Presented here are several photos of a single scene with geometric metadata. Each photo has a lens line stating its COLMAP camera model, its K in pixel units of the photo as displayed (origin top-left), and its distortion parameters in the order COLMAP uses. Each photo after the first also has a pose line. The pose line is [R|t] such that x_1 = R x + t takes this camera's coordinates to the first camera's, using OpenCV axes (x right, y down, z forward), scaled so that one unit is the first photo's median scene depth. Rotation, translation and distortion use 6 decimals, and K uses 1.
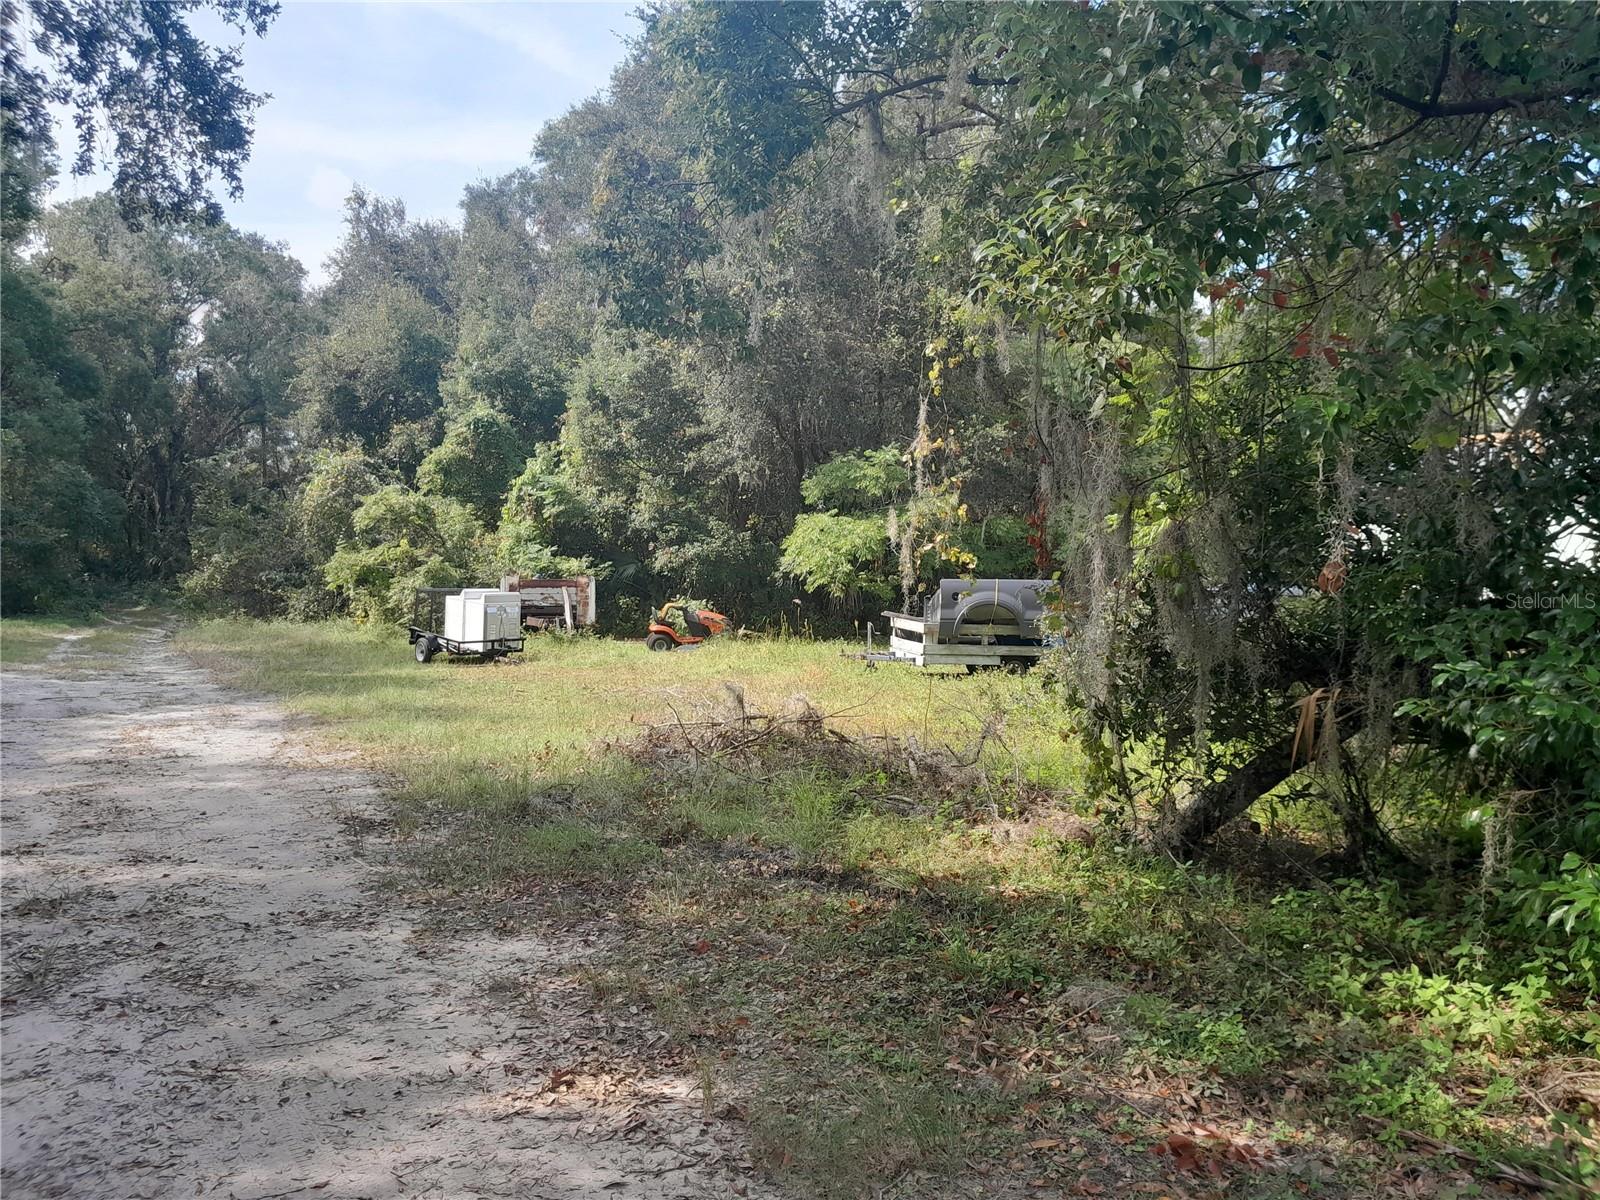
lens RADIAL K [[1259.4, 0, 805.2], [0, 1259.4, 599.2], [0, 0, 1]] dist [0.049307, -0.078547]
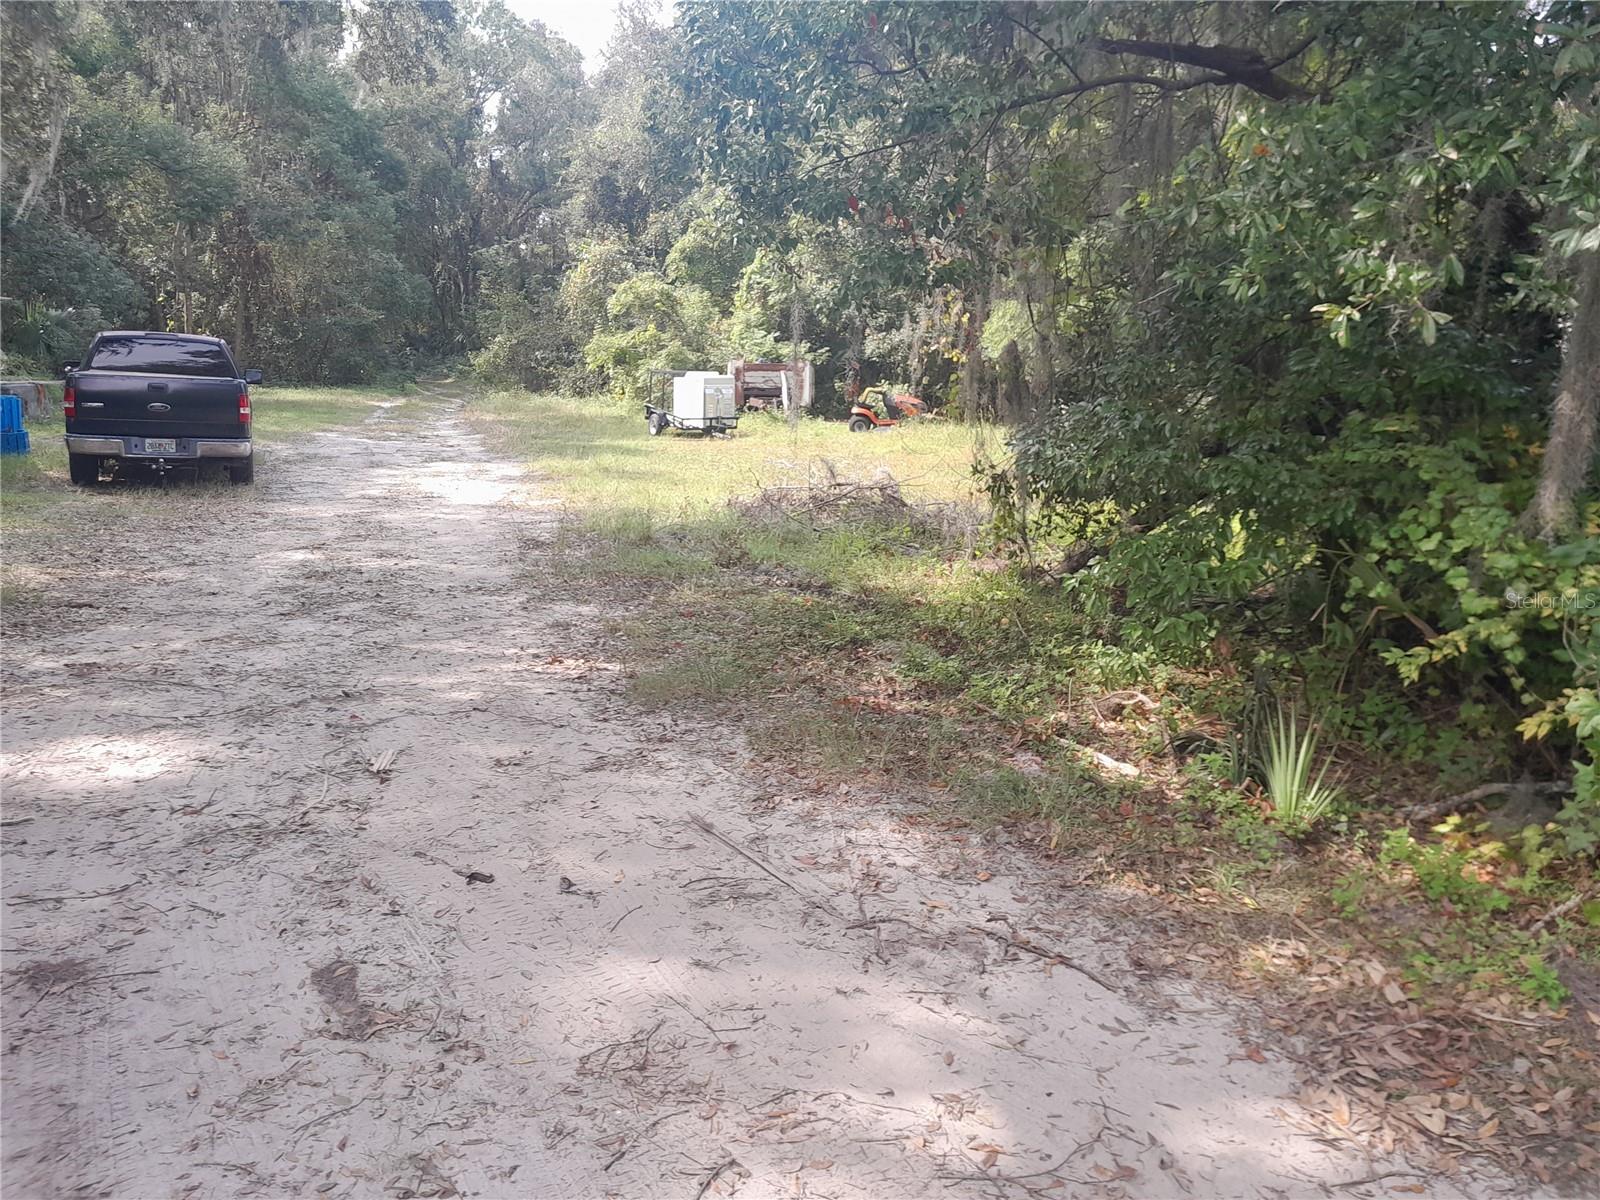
lens RADIAL K [[1234.4, 0, 828.0], [0, 1234.4, 648.2], [0, 0, 1]] dist [0.068292, -0.207893]
pose [[0.978745, 0.062073, -0.195461, 0.082016], [-0.019527, 0.976970, 0.212482, -0.003626], [0.204149, -0.204149, 0.957417, -0.094840]]
